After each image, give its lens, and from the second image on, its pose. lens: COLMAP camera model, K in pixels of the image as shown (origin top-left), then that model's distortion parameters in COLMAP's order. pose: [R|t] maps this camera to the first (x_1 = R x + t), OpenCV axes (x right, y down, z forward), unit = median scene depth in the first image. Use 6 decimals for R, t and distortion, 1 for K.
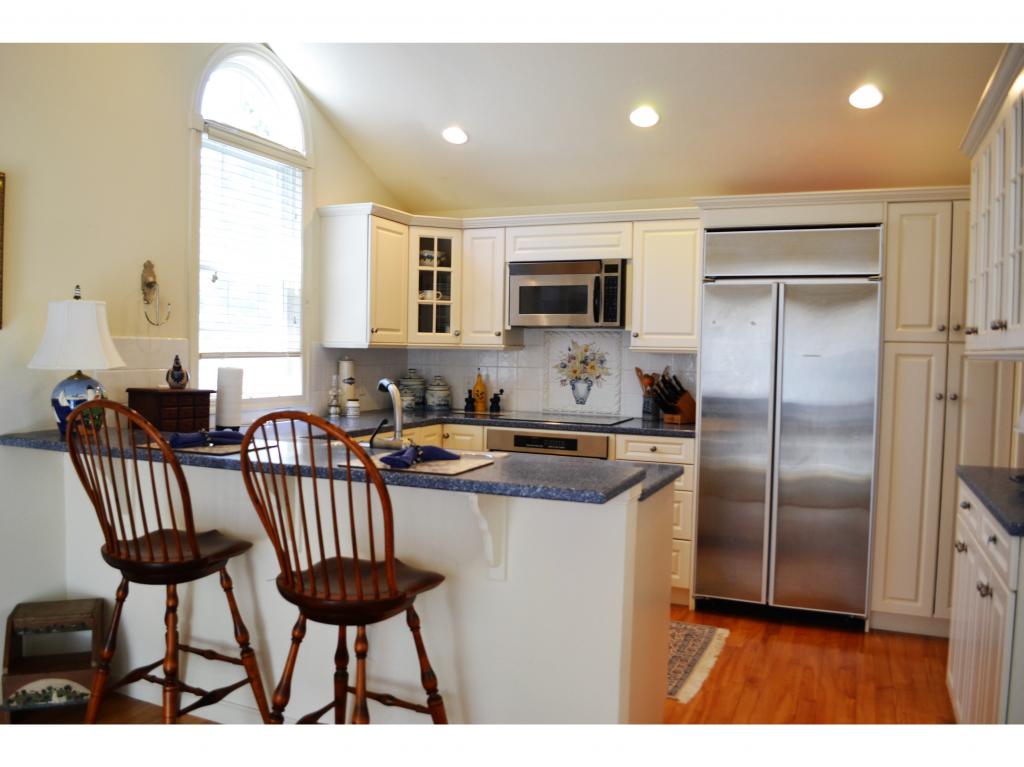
lens RADIAL K [[883.6, 0, 512.6], [0, 883.6, 390.7], [0, 0, 1]] dist [-0.076566, 0.017788]
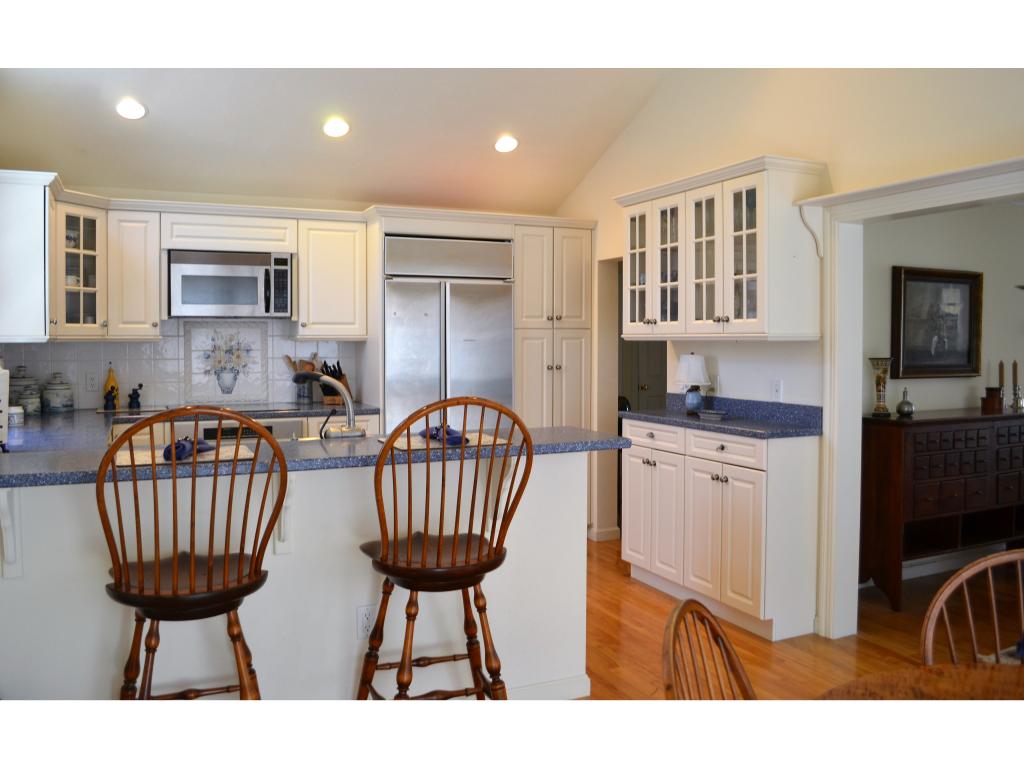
lens RADIAL K [[883.6, 0, 516.7], [0, 883.6, 375.0], [0, 0, 1]] dist [-0.076566, 0.017788]
pose [[0.626673, -0.049327, 0.777720, -0.507457], [0.049586, 0.998496, 0.023374, -0.013337], [-0.777703, 0.023916, 0.628176, 0.118075]]
